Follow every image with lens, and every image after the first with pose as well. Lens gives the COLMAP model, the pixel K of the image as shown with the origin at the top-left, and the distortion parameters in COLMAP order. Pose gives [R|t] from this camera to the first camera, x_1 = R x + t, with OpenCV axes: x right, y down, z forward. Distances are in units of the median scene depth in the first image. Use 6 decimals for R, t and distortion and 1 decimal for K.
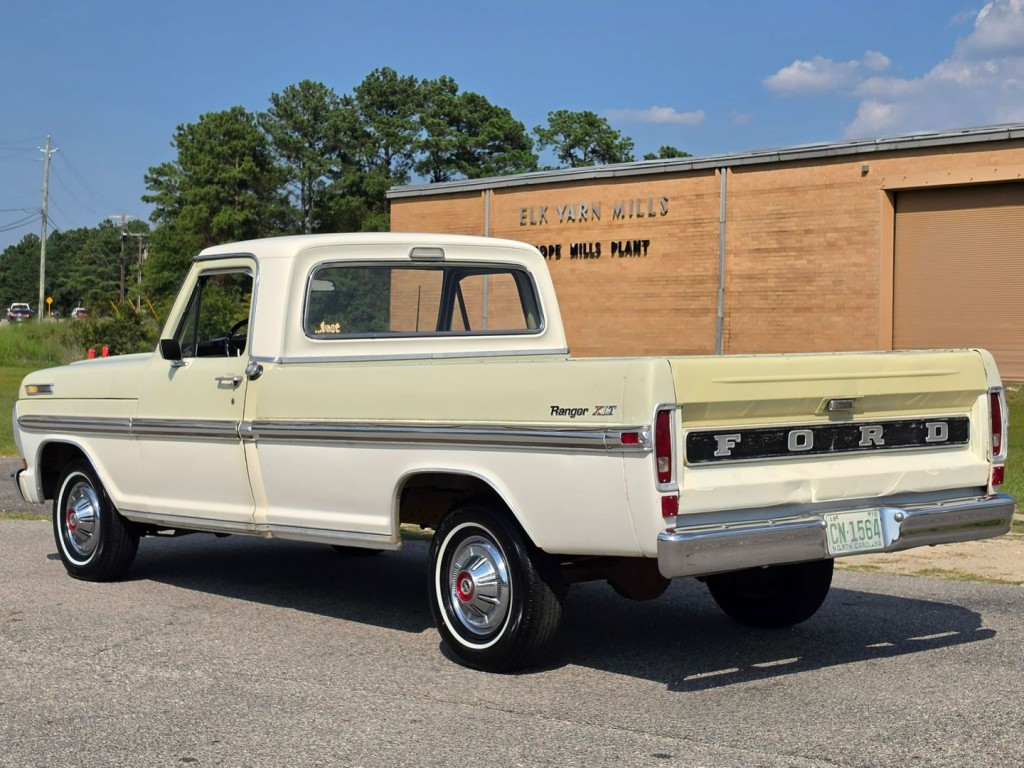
lens RADIAL K [[1874.1, 0, 512.2], [0, 1874.1, 361.6], [0, 0, 1]] dist [0.141420, 0.000000]
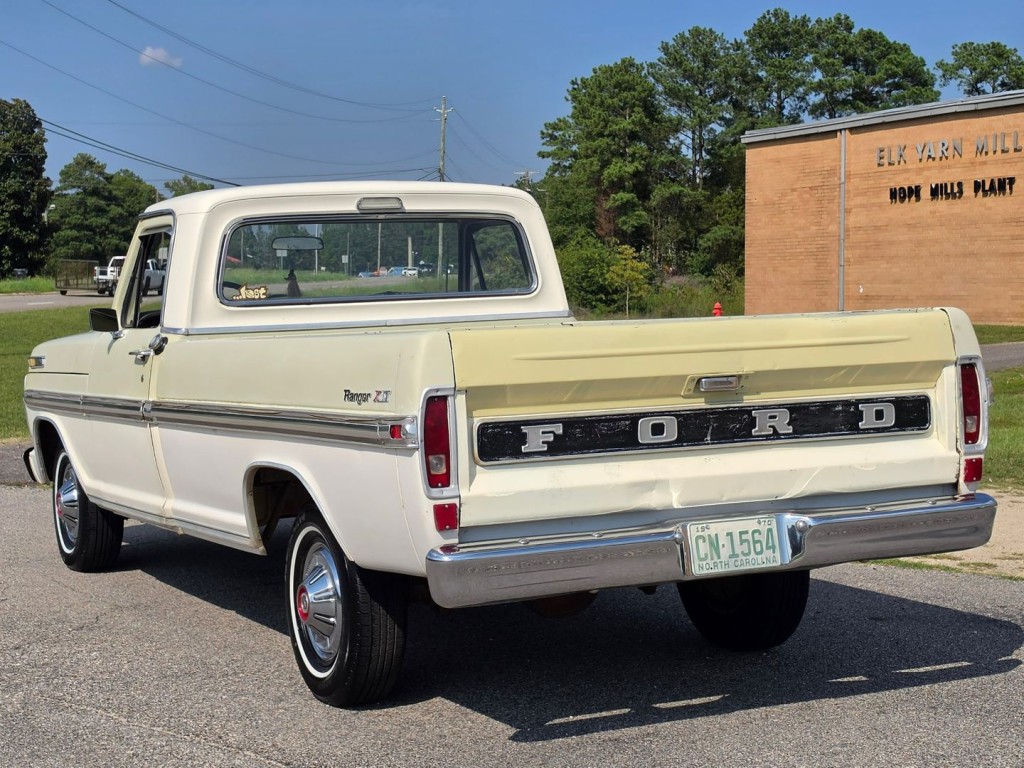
lens RADIAL K [[1874.1, 0, 505.5], [0, 1874.1, 366.9], [0, 0, 1]] dist [0.141420, 0.000000]
pose [[0.974564, -0.009633, -0.223901, 0.034556], [0.016231, 0.999486, 0.027648, -0.000952], [0.223519, -0.030579, 0.974220, 0.028445]]
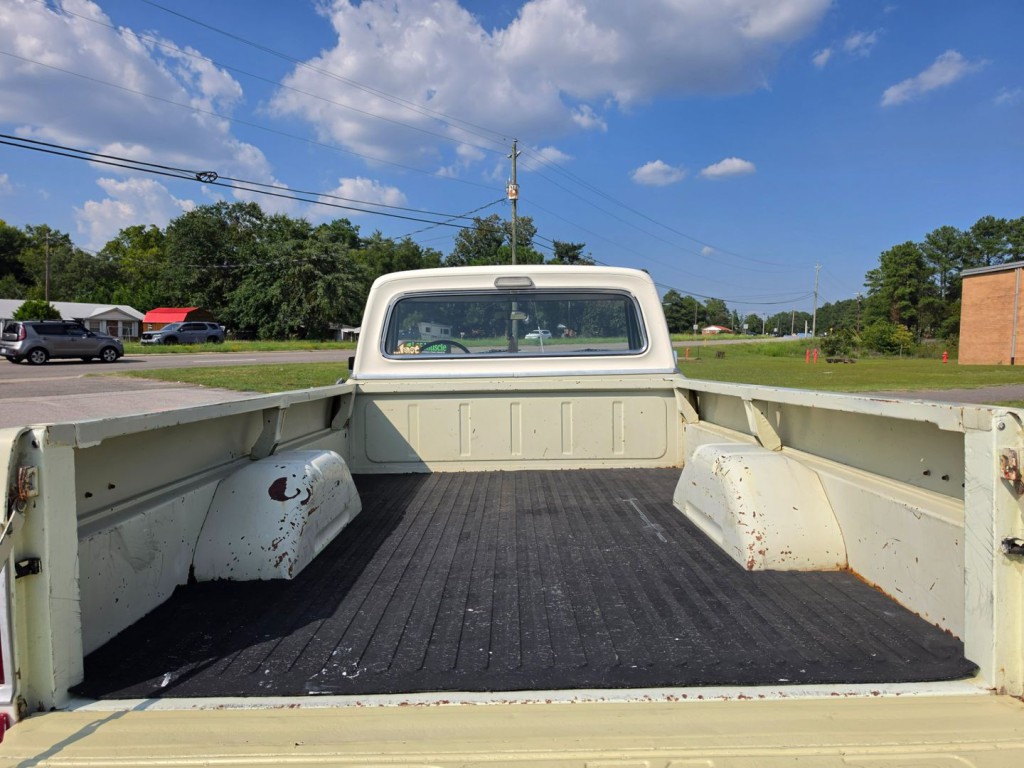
lens RADIAL K [[706.5, 0, 515.5], [0, 706.5, 382.6], [0, 0, 1]] dist [0.033009, -0.038759]
pose [[0.786339, 0.032130, -0.616959, 0.036756], [-0.006762, 0.999034, 0.043409, -0.002751], [0.617758, -0.029963, 0.785797, 0.113084]]
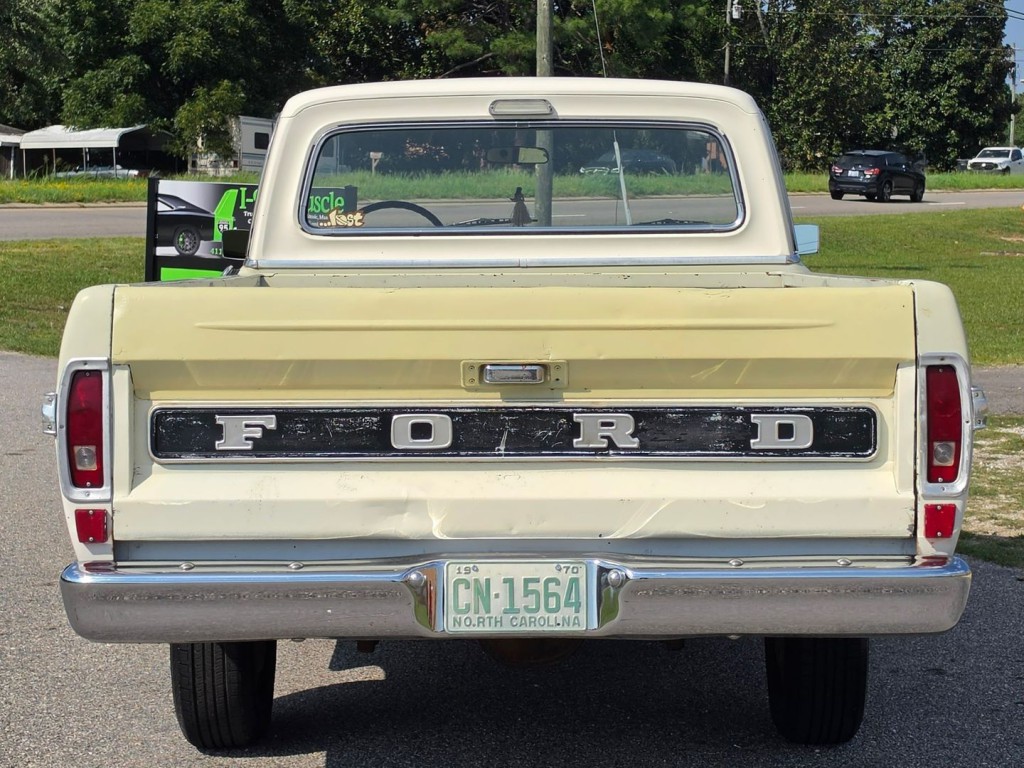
lens RADIAL K [[2383.8, 0, 564.7], [0, 2383.8, 320.2], [0, 0, 1]] dist [0.209011, 0.000000]
pose [[0.789840, 0.040981, -0.611943, 0.082813], [-0.018443, 0.998901, 0.043092, -0.003298], [0.613036, -0.022750, 0.789727, 0.057133]]
